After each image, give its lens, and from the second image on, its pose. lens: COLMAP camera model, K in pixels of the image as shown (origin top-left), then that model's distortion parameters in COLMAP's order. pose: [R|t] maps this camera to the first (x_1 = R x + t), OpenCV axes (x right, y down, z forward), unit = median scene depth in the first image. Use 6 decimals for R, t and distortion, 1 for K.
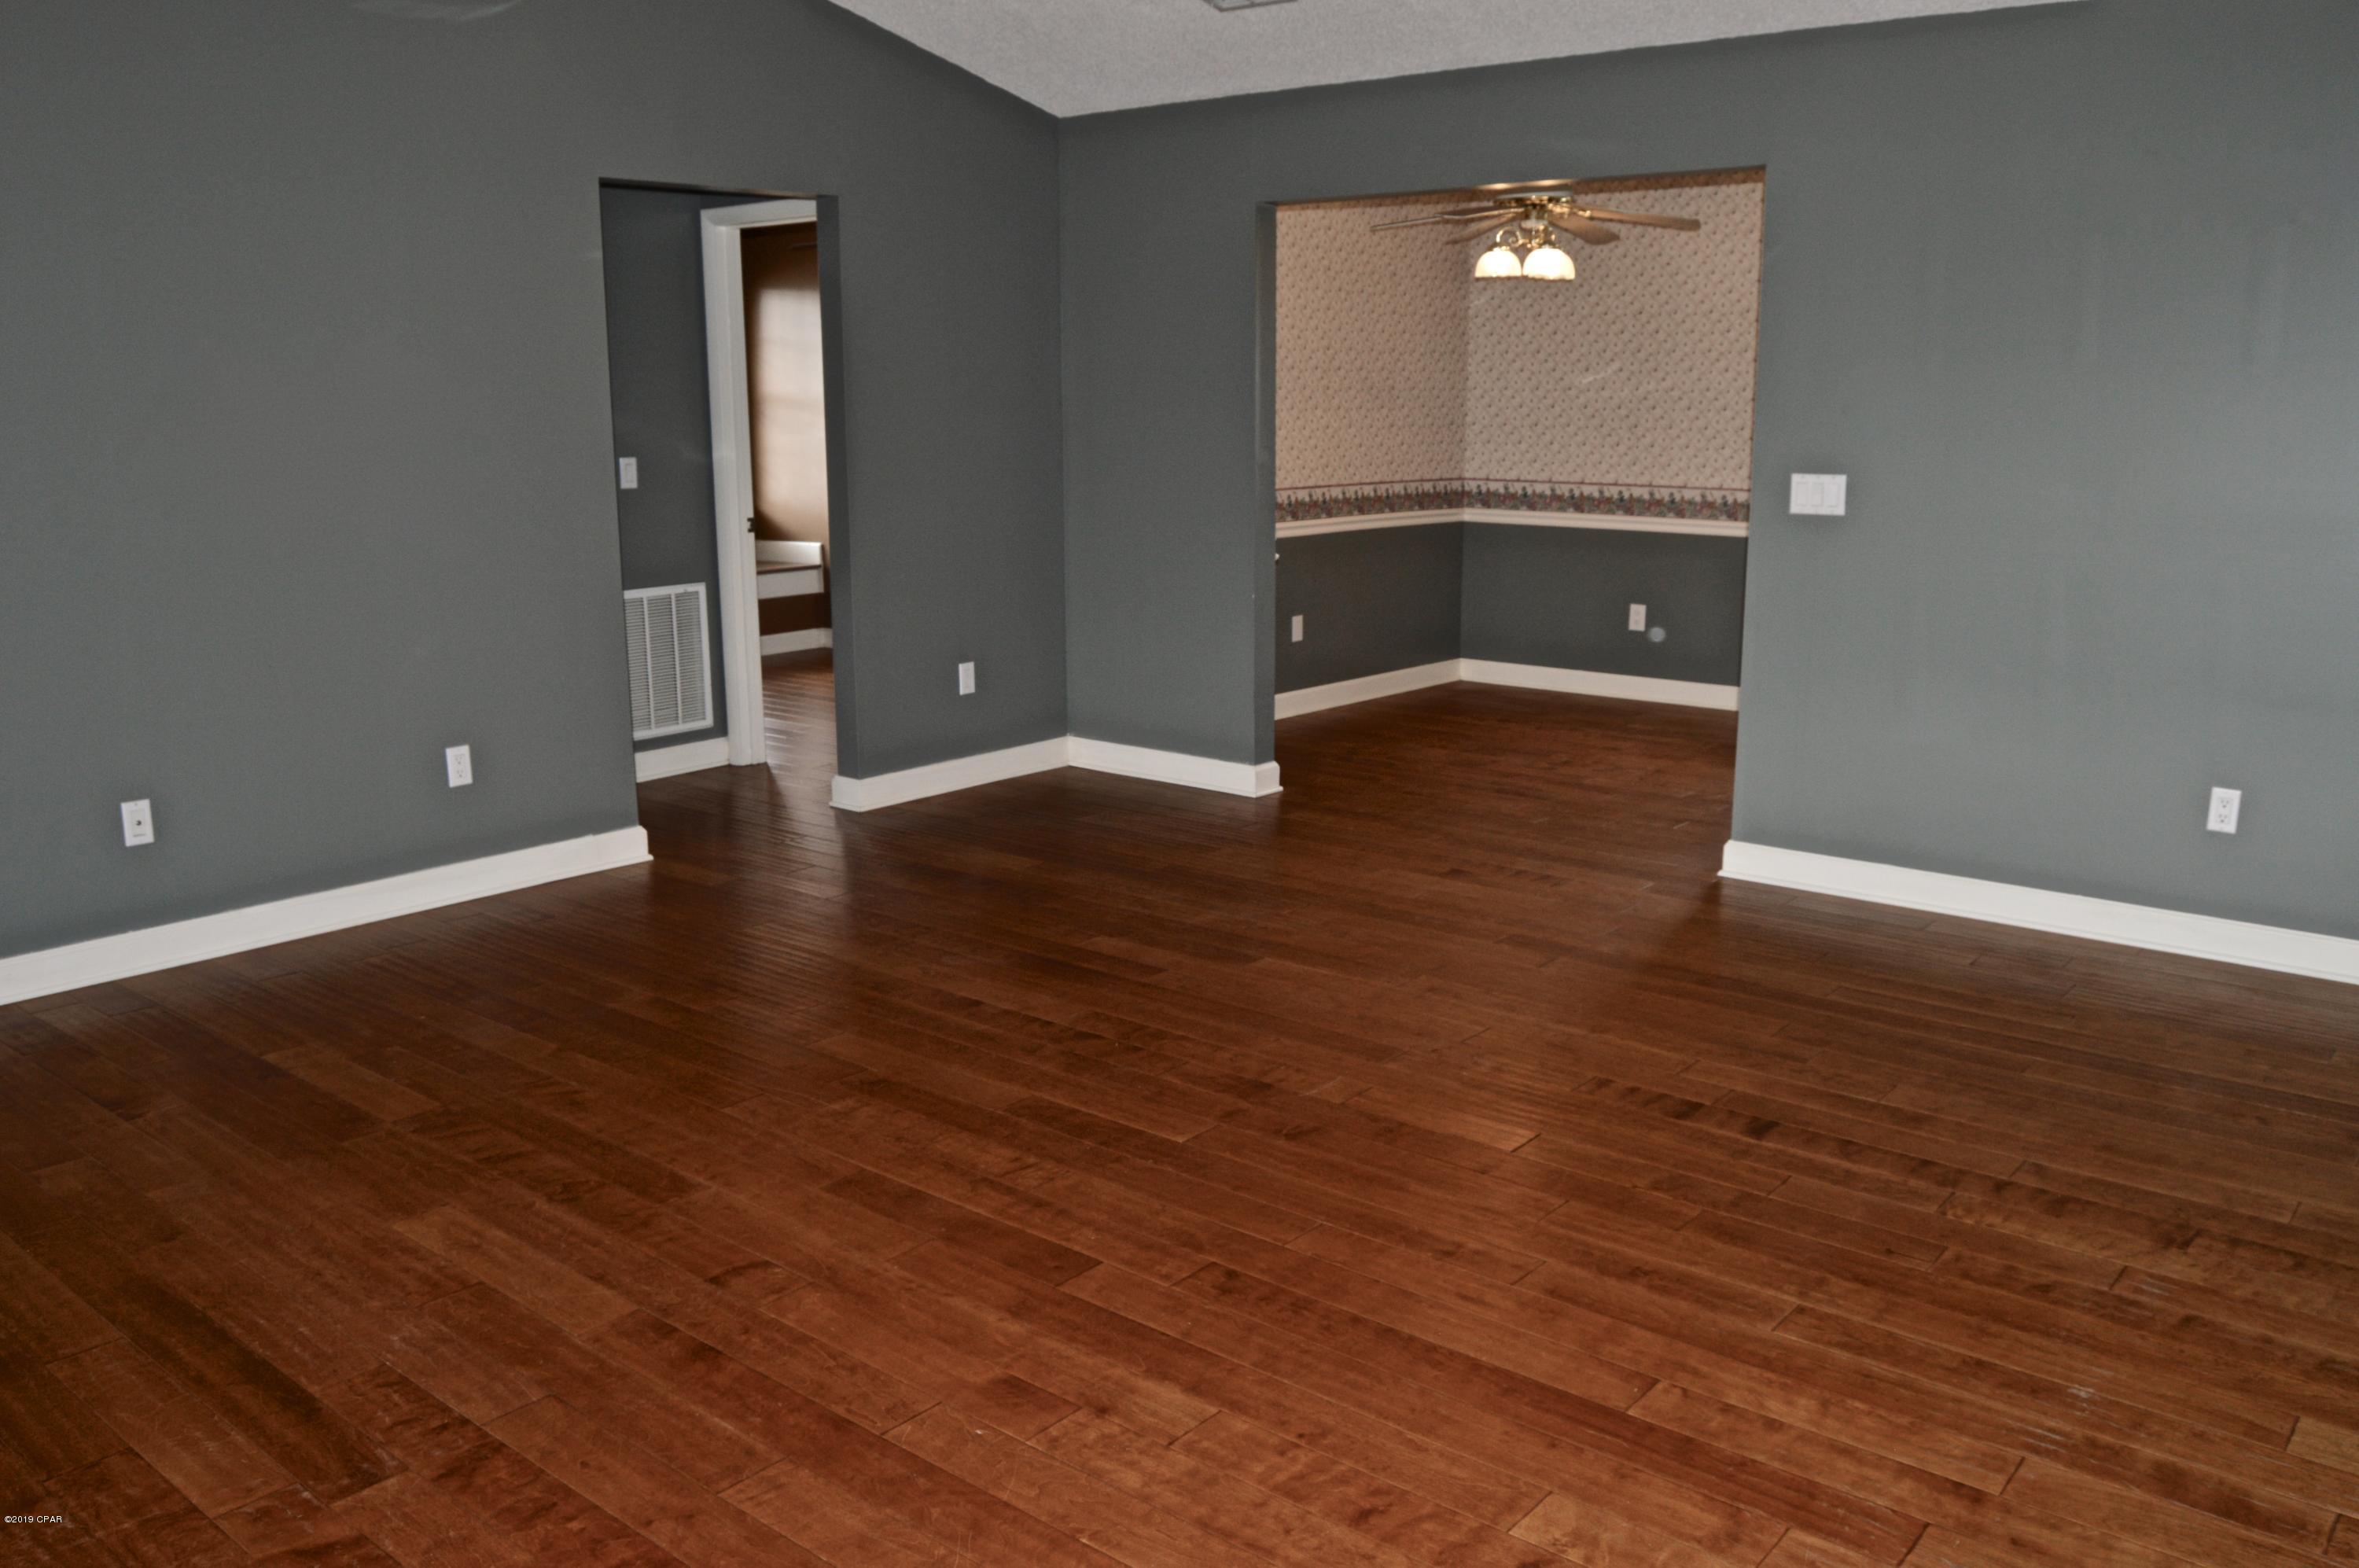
lens RADIAL K [[1924.0, 0, 1169.1], [0, 1924.0, 773.0], [0, 0, 1]] dist [-0.008647, -0.001098]
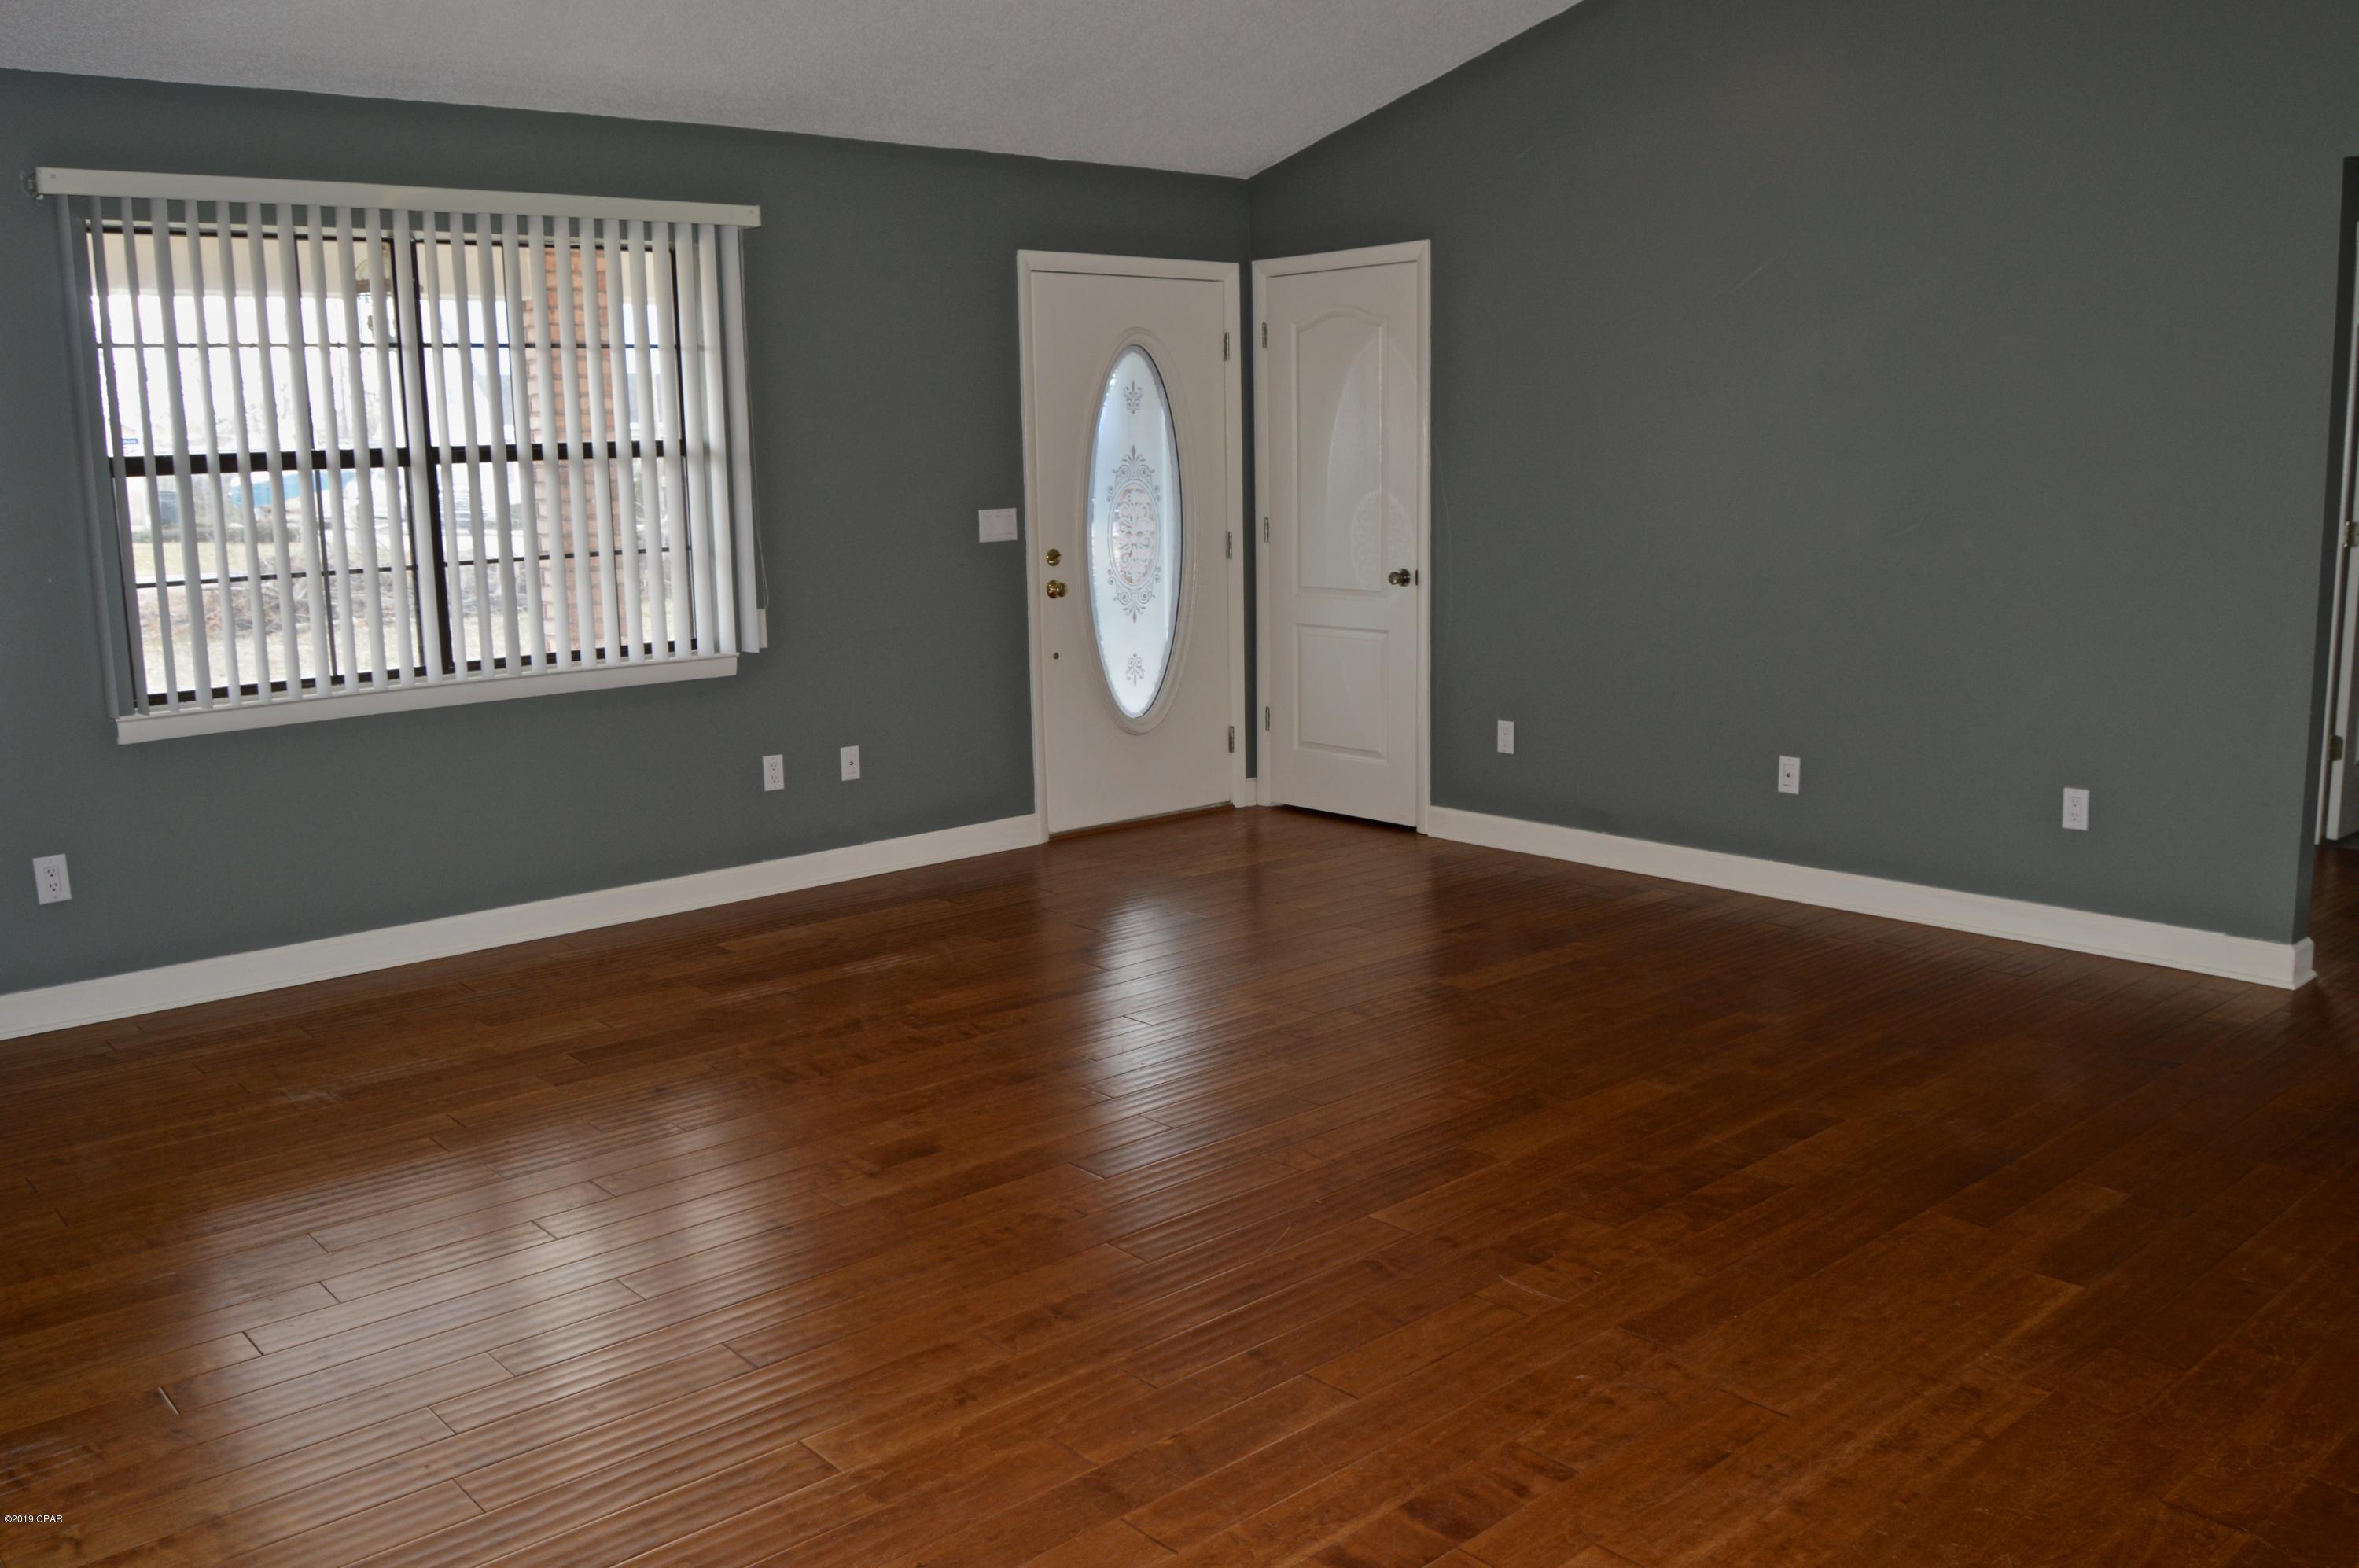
lens RADIAL K [[1924.0, 0, 1168.9], [0, 1924.0, 789.8], [0, 0, 1]] dist [-0.008647, -0.001098]
pose [[-0.157653, 0.174271, -0.971995, 0.814059], [-0.171743, 0.964465, 0.200777, -0.165188], [0.972445, 0.198587, -0.122121, 0.880460]]
